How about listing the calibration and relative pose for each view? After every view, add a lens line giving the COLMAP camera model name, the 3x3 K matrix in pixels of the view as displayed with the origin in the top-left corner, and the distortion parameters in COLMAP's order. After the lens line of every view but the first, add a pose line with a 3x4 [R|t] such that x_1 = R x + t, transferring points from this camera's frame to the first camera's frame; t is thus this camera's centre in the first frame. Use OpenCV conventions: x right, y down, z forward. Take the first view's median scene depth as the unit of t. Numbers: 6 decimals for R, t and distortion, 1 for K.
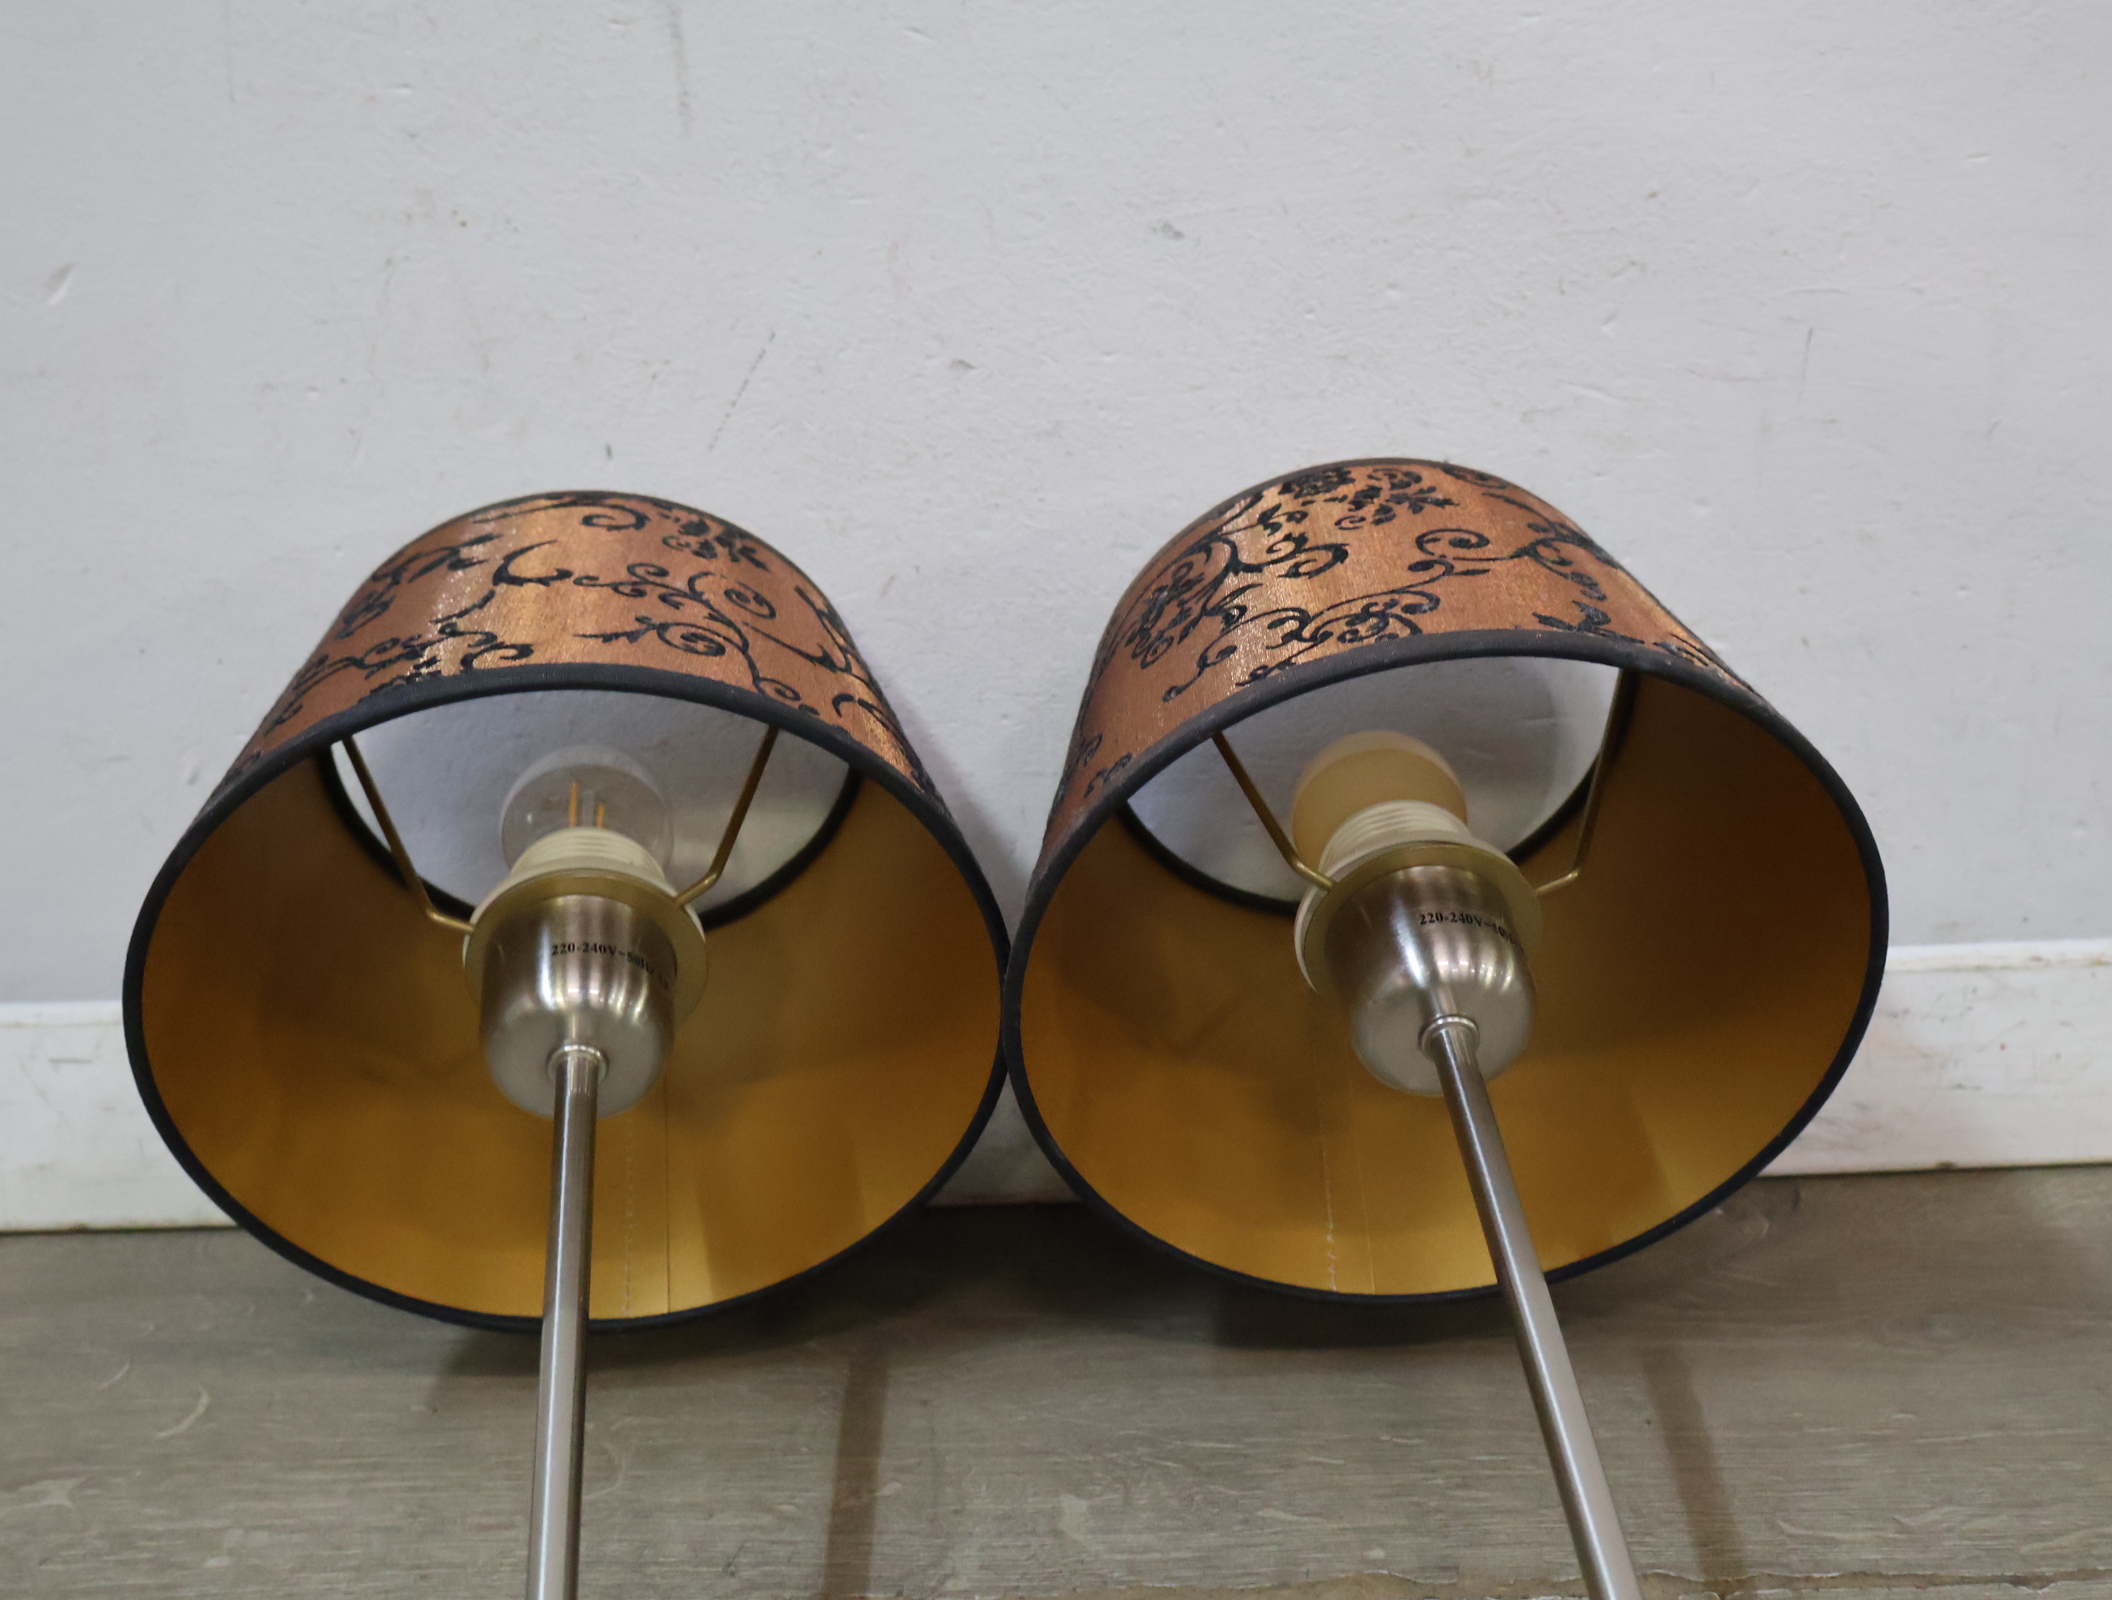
lens RADIAL K [[2380.9, 0, 1062.3], [0, 2380.9, 809.2], [0, 0, 1]] dist [-0.016033, 0.005200]
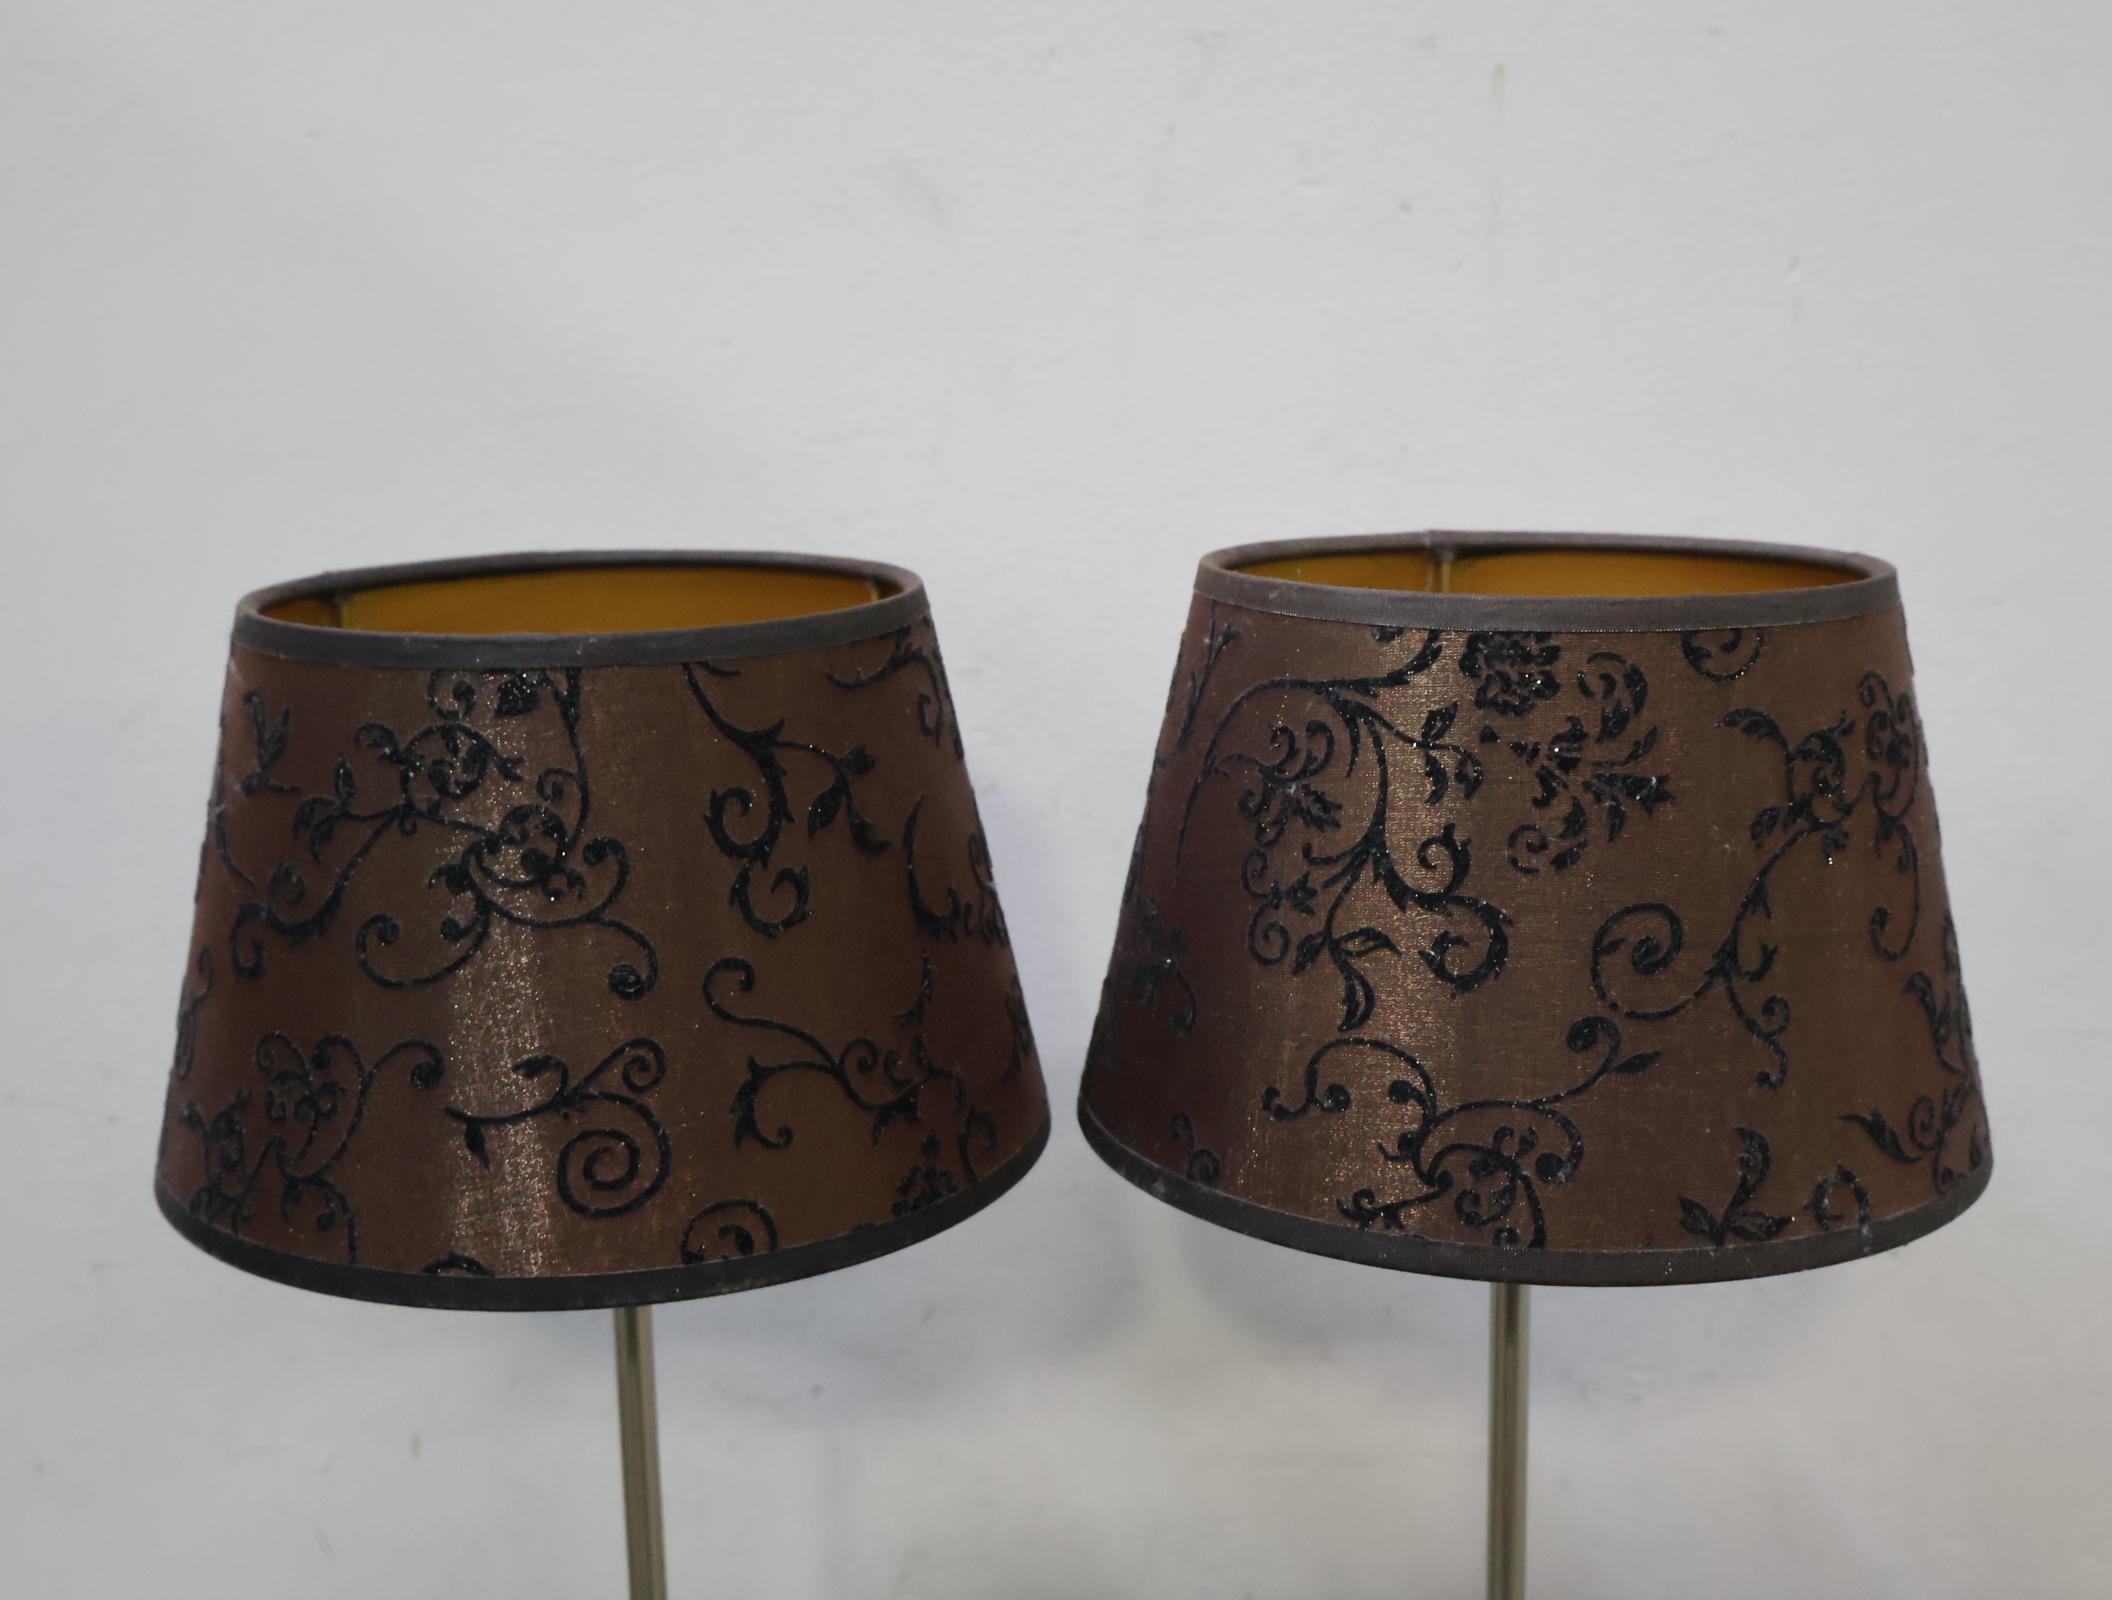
lens RADIAL K [[2380.9, 0, 1062.3], [0, 2380.9, 809.2], [0, 0, 1]] dist [-0.016033, 0.005200]
pose [[0.998804, 0.048834, -0.002453, -0.032111], [-0.018760, 0.429045, 0.903088, -0.793928], [0.045154, -0.901962, 0.429448, 0.618421]]
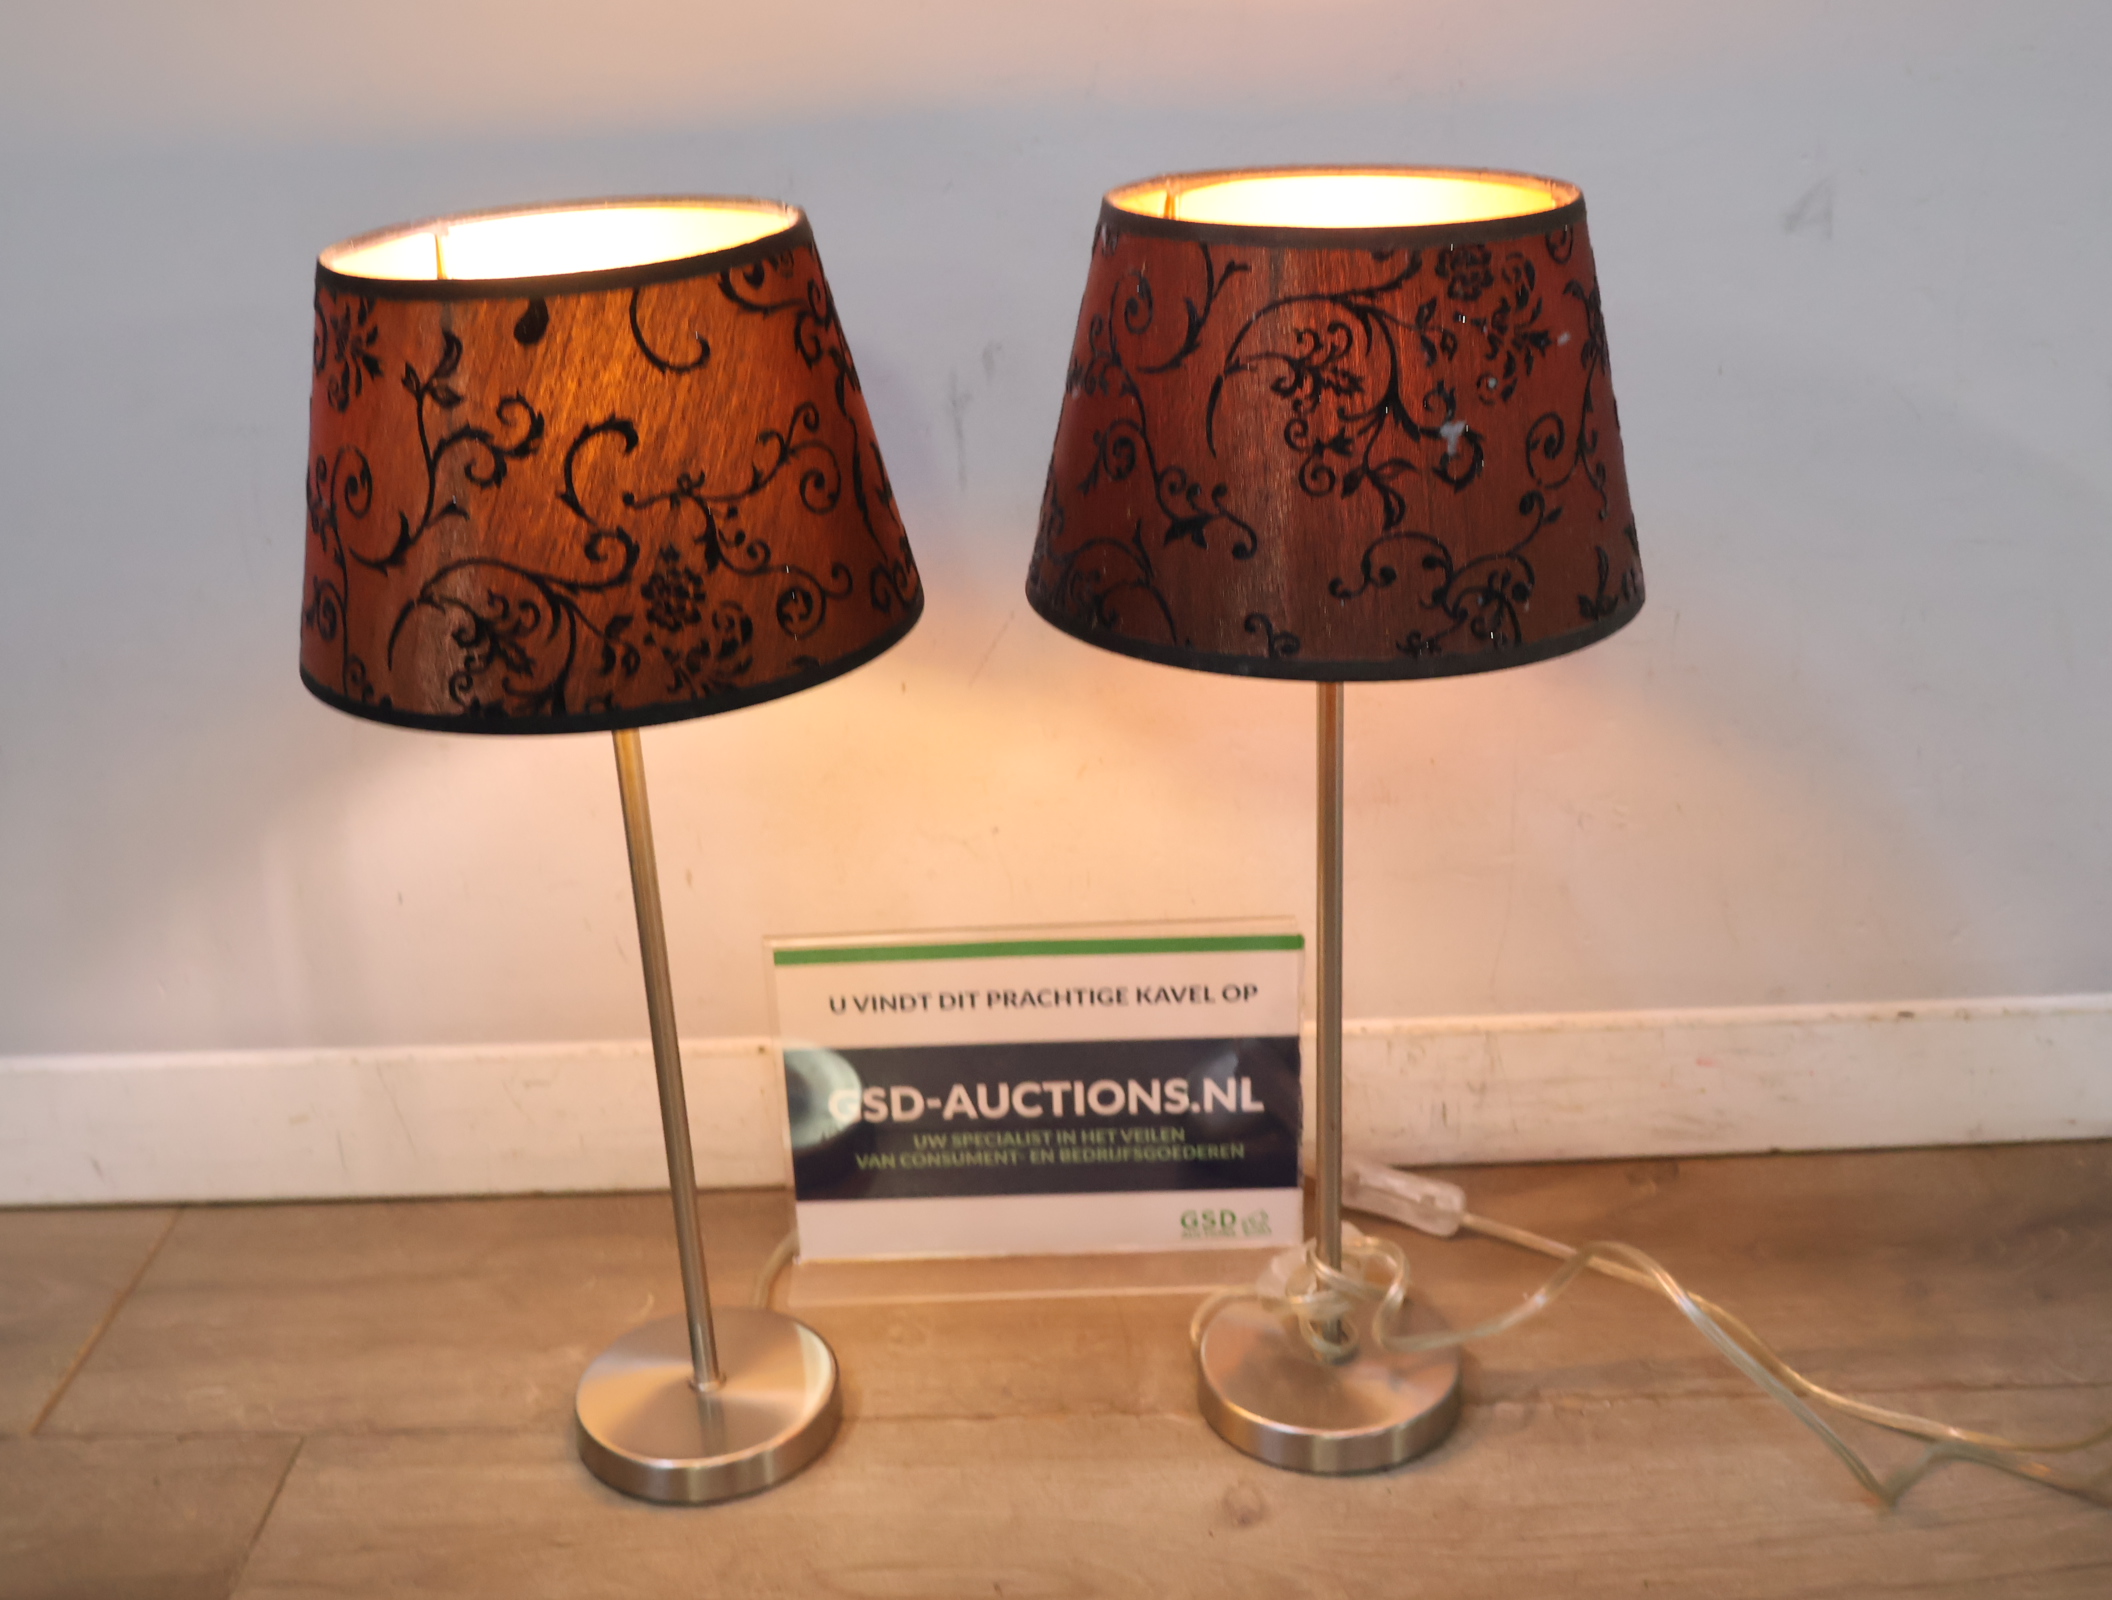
lens RADIAL K [[2380.9, 0, 1062.3], [0, 2380.9, 809.2], [0, 0, 1]] dist [-0.016033, 0.005200]
pose [[0.807790, -0.182896, 0.560379, -0.731561], [-0.485466, 0.332820, 0.808427, -0.872690], [-0.334363, -0.925084, 0.180059, 0.610901]]
